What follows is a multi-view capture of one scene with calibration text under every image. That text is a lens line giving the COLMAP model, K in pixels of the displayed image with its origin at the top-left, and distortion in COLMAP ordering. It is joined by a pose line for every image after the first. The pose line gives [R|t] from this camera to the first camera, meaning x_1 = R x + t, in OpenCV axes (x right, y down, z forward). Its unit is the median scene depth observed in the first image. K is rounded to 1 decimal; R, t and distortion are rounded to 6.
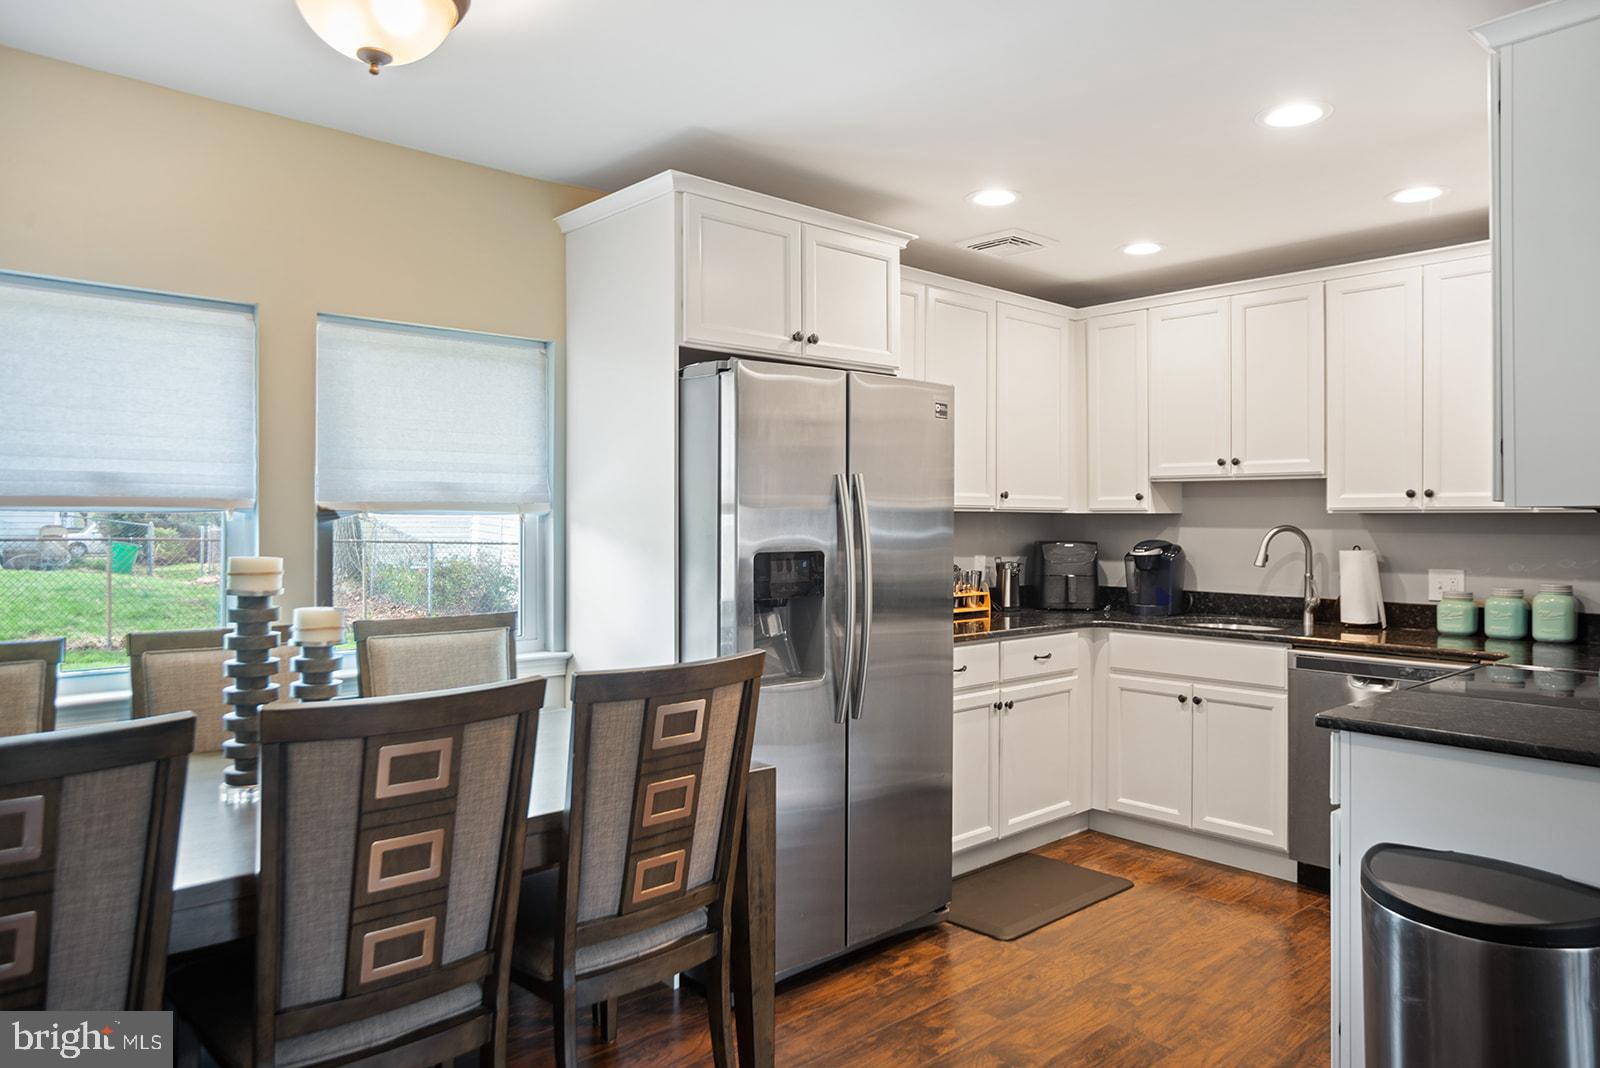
lens RADIAL K [[1047.0, 0, 809.5], [0, 1047.0, 506.6], [0, 0, 1]] dist [-0.032296, 0.029604]
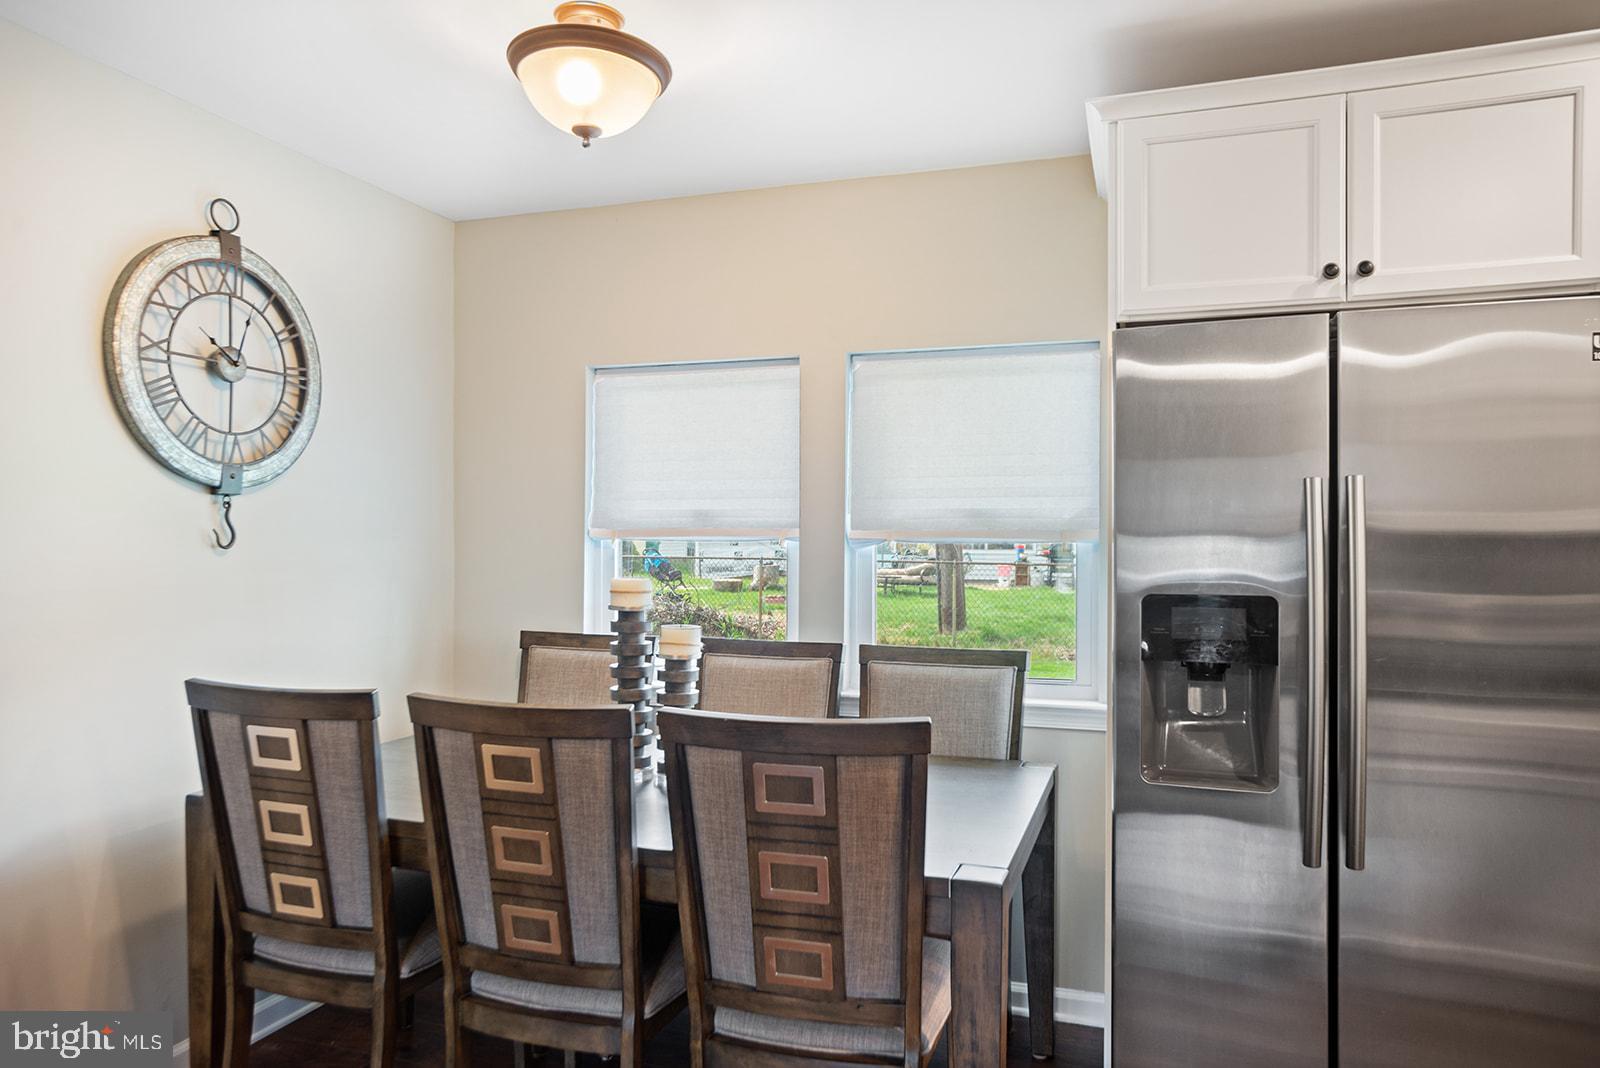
lens RADIAL K [[1047.0, 0, 792.7], [0, 1047.0, 544.1], [0, 0, 1]] dist [-0.032296, 0.029604]
pose [[0.488783, -0.001183, -0.872405, 0.592222], [0.007552, 0.999967, 0.002875, 0.007542], [0.872373, -0.007994, 0.488776, 0.572496]]
